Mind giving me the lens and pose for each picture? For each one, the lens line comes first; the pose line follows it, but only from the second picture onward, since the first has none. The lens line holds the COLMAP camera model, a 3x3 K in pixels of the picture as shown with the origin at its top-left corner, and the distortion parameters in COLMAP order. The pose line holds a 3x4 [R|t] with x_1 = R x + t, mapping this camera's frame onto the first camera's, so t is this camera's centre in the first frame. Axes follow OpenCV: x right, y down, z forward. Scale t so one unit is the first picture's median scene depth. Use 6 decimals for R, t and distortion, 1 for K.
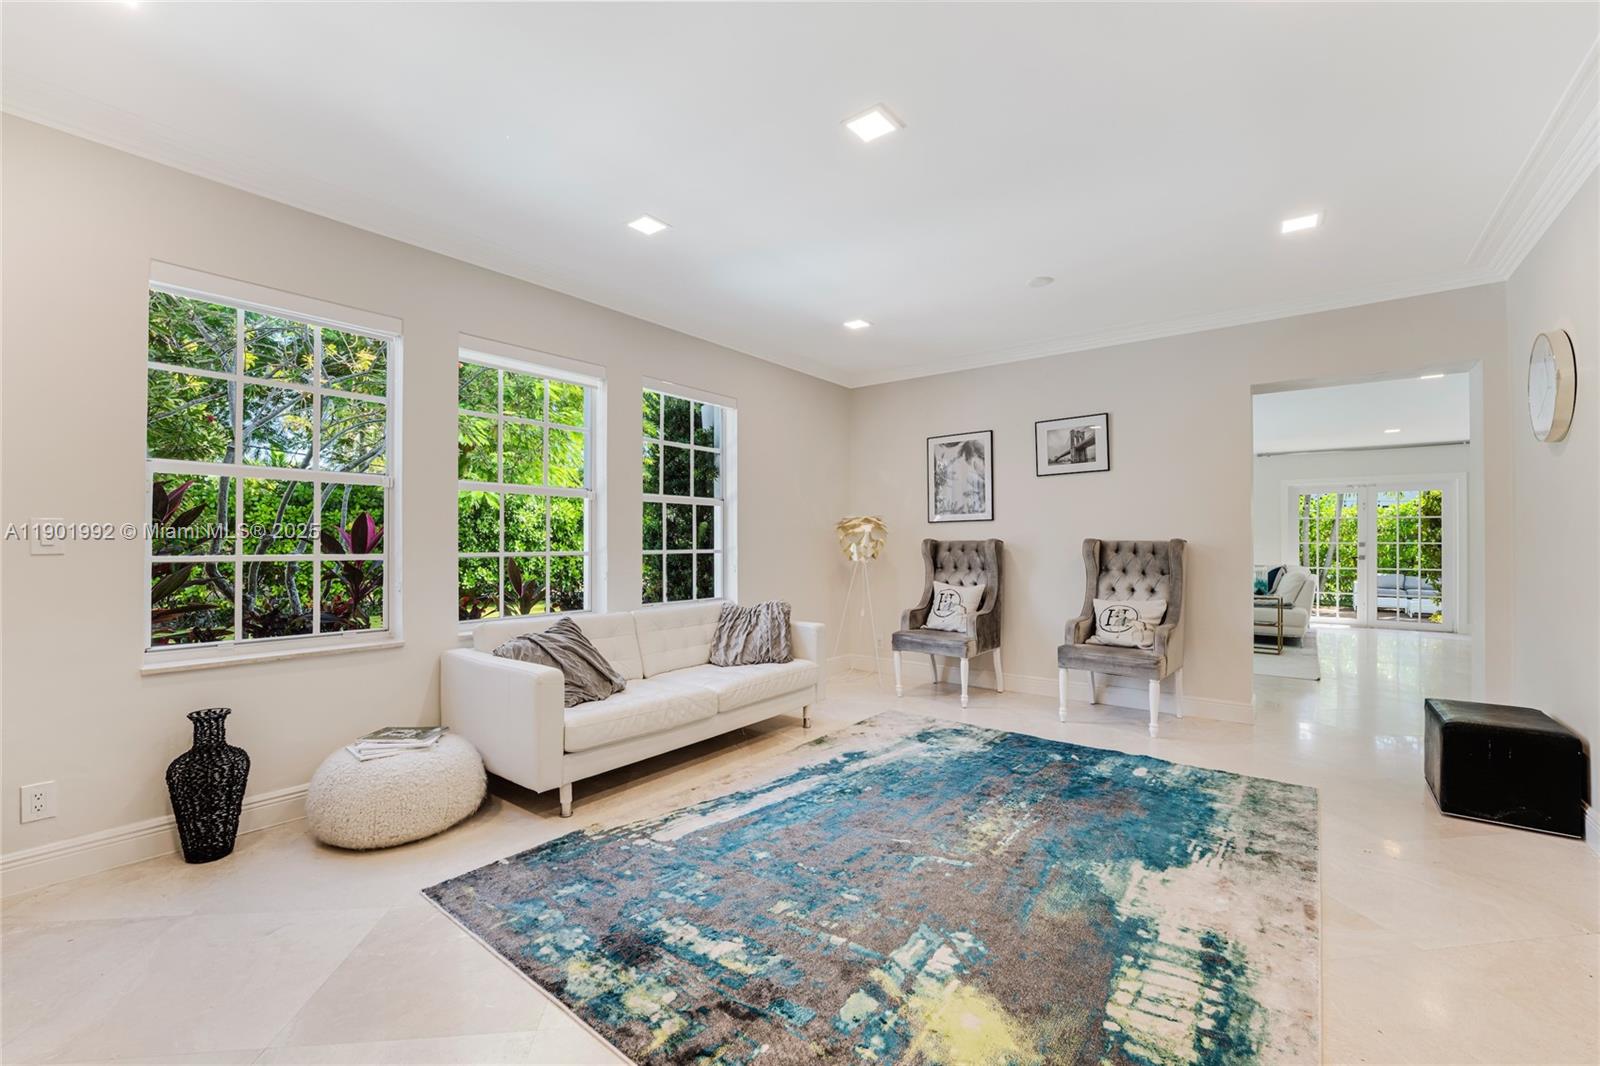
lens RADIAL K [[652.8, 0, 798.6], [0, 652.8, 538.7], [0, 0, 1]] dist [-0.024388, 0.005732]
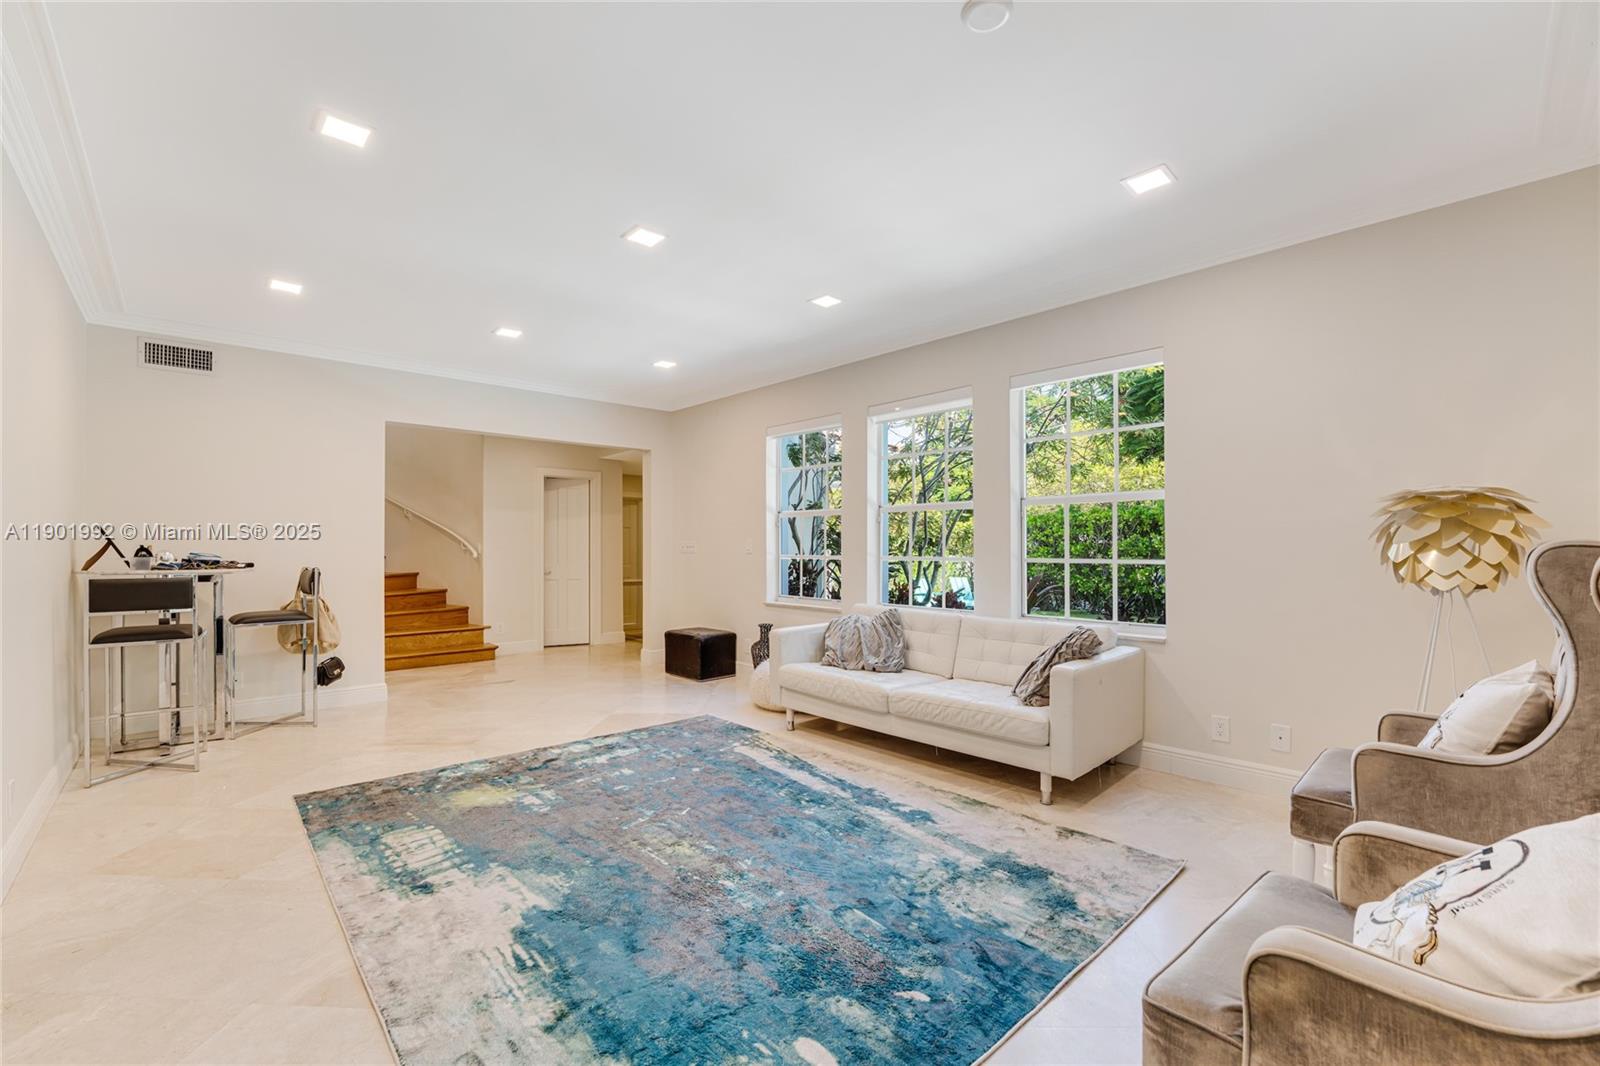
lens RADIAL K [[652.8, 0, 799.2], [0, 652.8, 546.4], [0, 0, 1]] dist [-0.024388, 0.005732]
pose [[-0.138039, -0.001684, -0.990425, 1.052280], [0.006669, 0.999974, -0.002630, 0.001656], [0.990404, -0.006968, -0.138024, 1.129379]]
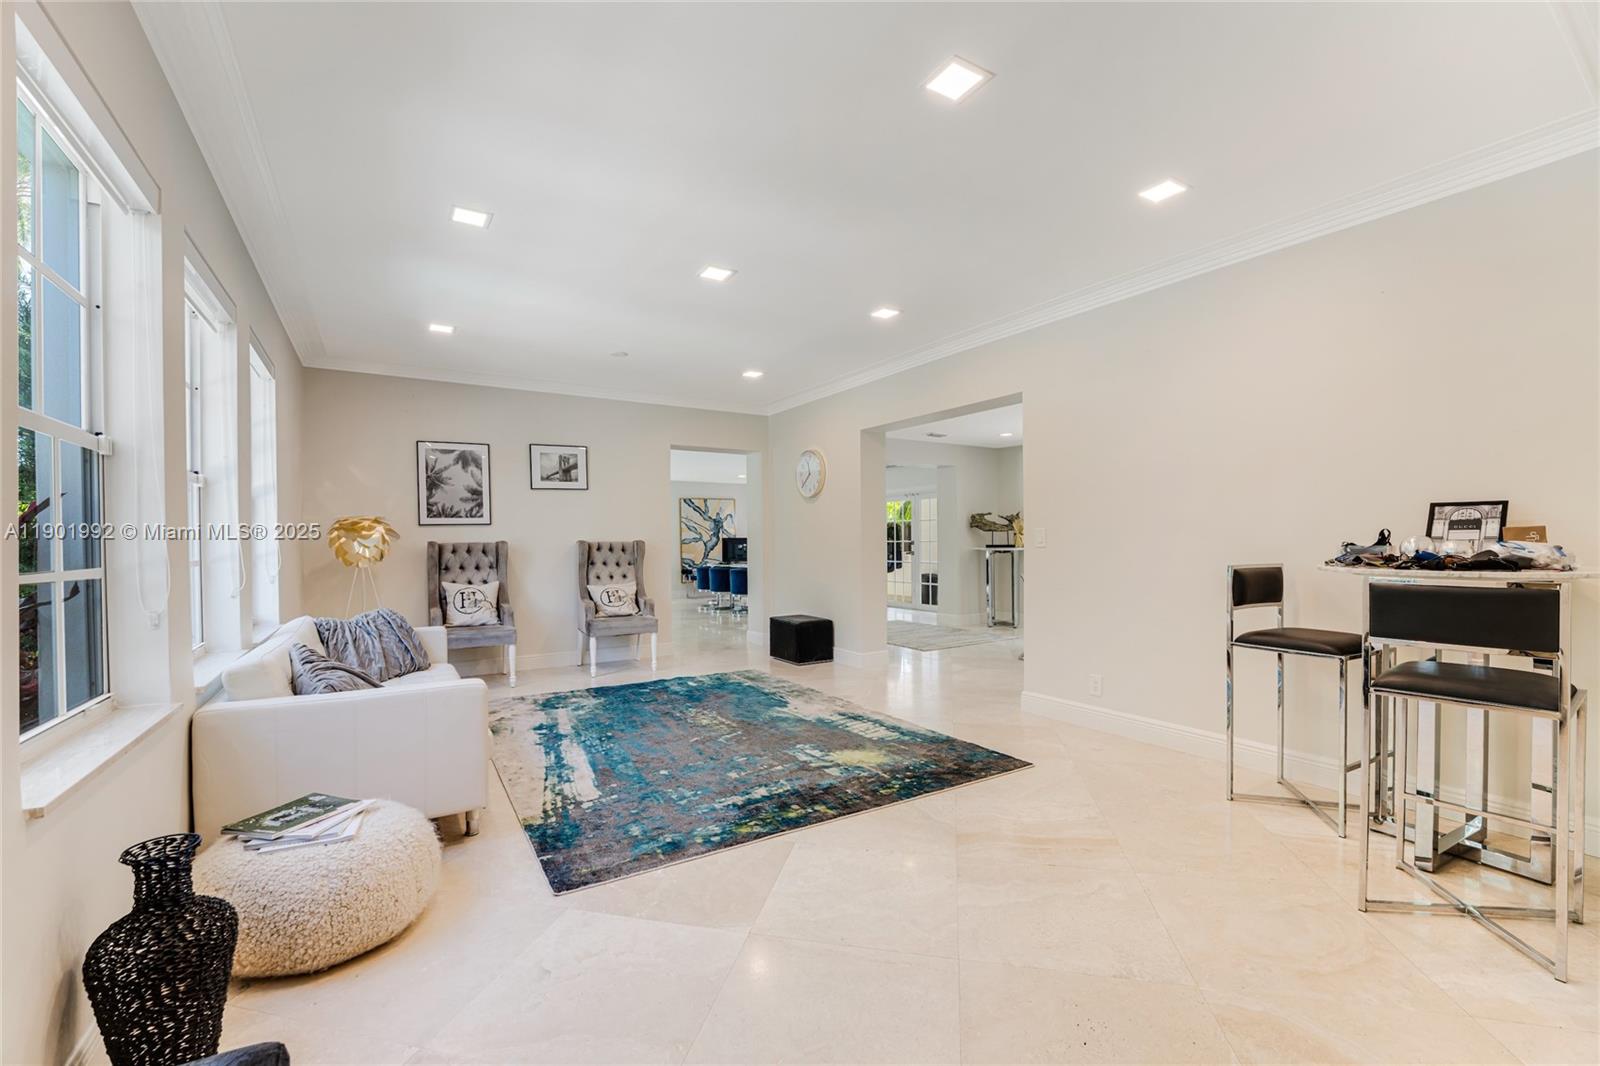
lens RADIAL K [[652.8, 0, 773.3], [0, 652.8, 545.2], [0, 0, 1]] dist [-0.024388, 0.005732]
pose [[0.367290, -0.008748, 0.930065, -0.977562], [0.004977, 0.999960, 0.007440, 0.002653], [-0.930093, 0.001896, 0.367319, 0.226225]]
